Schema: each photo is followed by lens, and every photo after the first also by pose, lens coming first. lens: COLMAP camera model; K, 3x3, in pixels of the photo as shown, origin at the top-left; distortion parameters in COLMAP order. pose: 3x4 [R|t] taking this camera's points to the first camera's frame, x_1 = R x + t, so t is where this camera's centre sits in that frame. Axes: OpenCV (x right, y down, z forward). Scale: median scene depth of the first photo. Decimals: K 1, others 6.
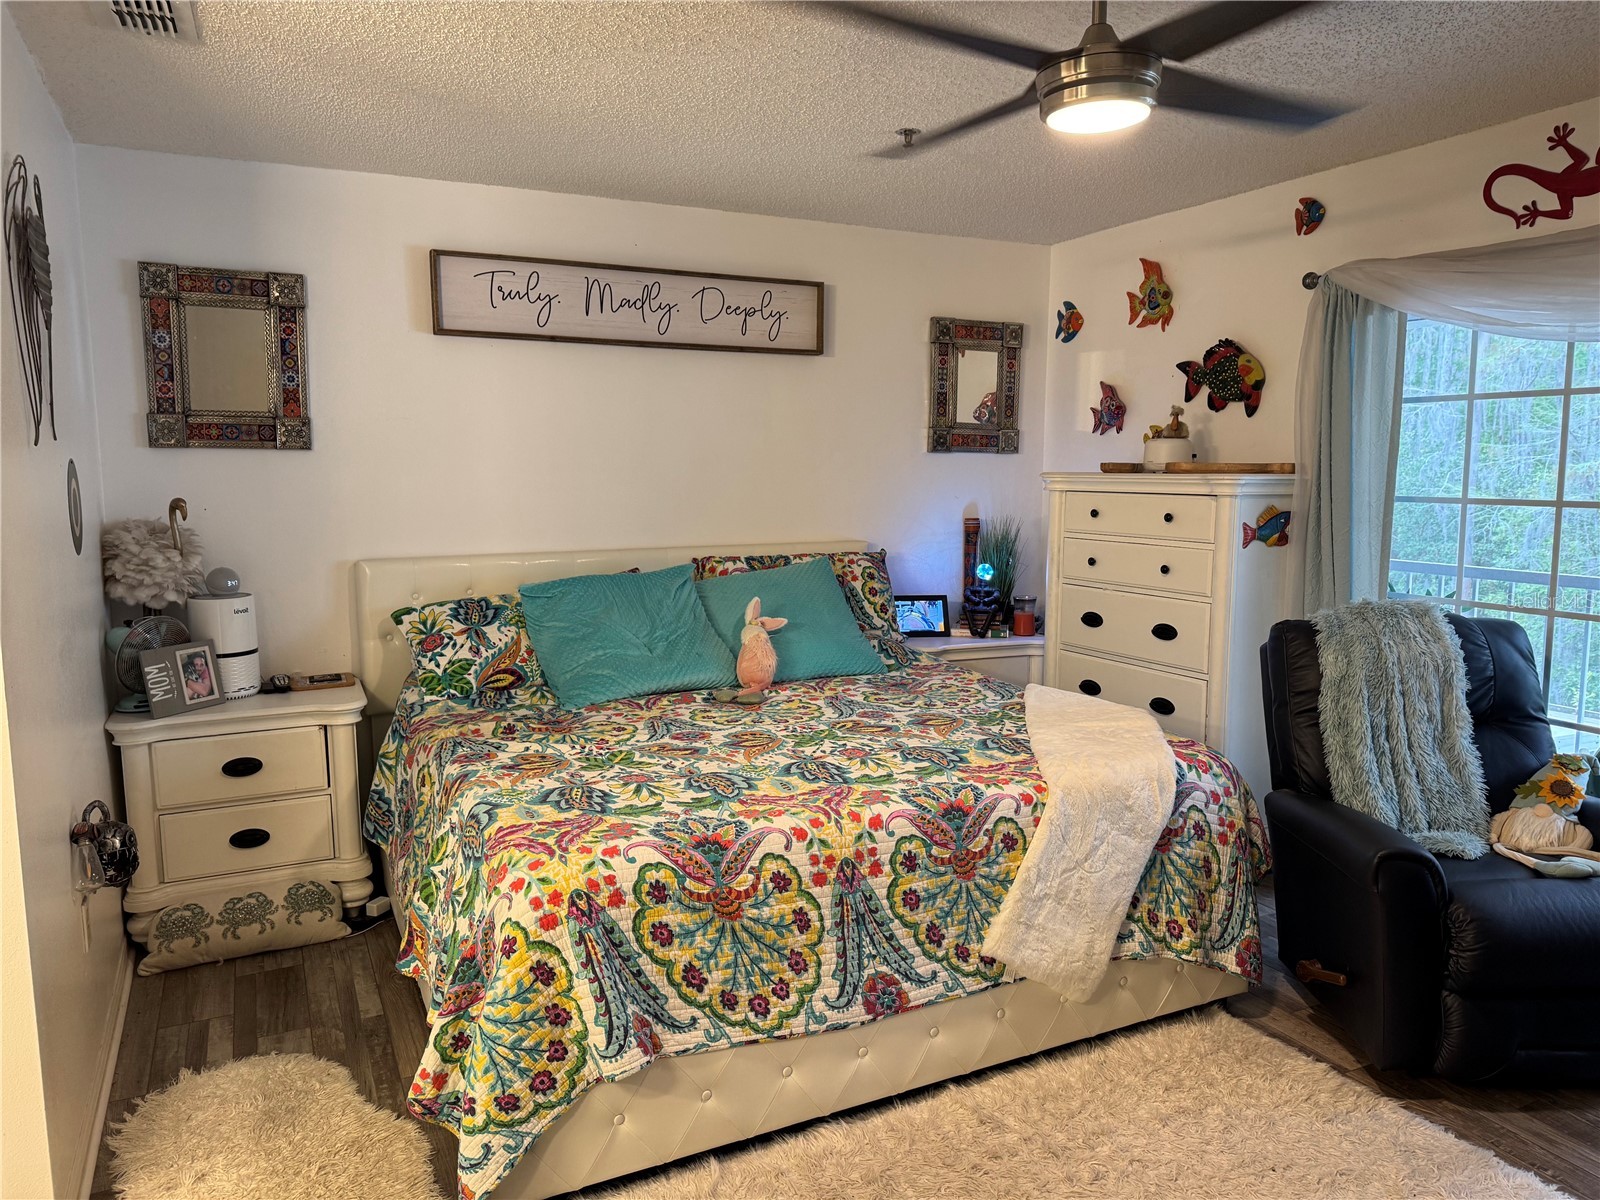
lens RADIAL K [[1112.8, 0, 798.8], [0, 1112.8, 604.9], [0, 0, 1]] dist [0.123468, -0.198392]
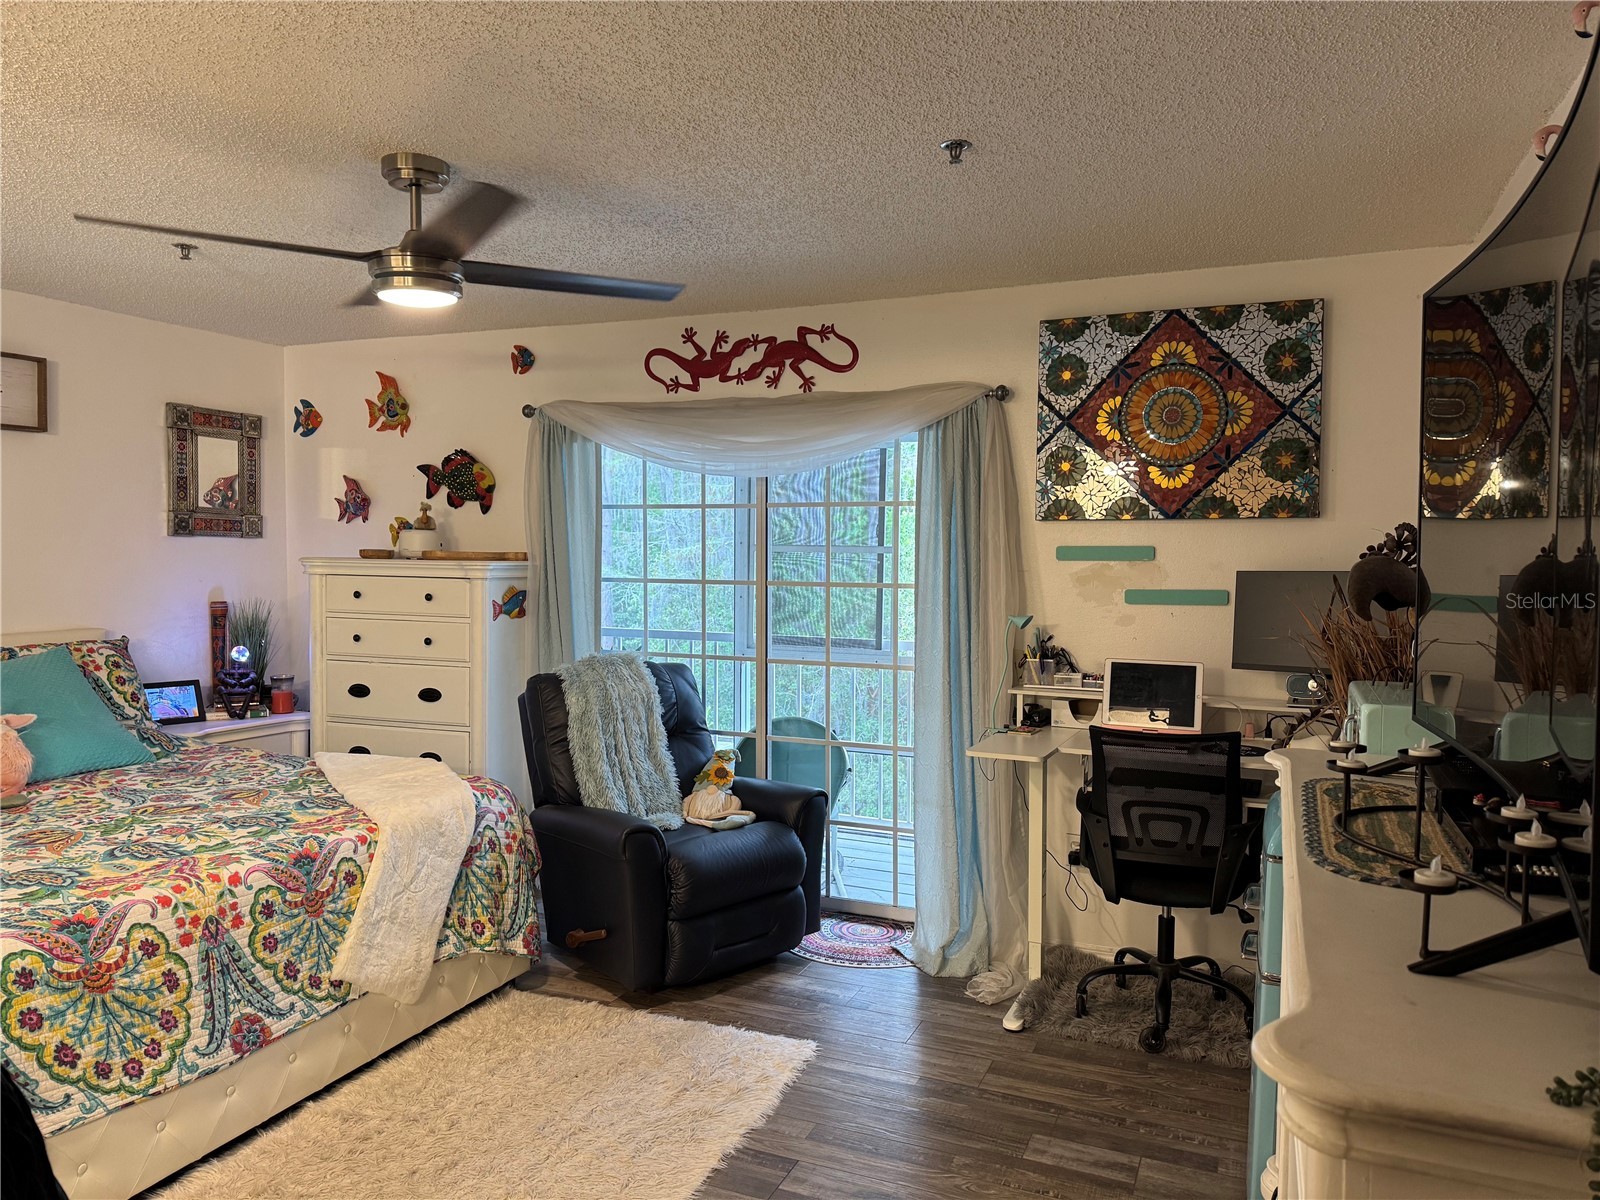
lens RADIAL K [[1112.8, 0, 798.8], [0, 1112.8, 604.9], [0, 0, 1]] dist [0.123468, -0.198392]
pose [[0.761880, -0.029659, 0.647039, -0.189489], [0.073314, 0.996480, -0.040650, 0.008944], [-0.643556, 0.078408, 0.761373, -0.197528]]
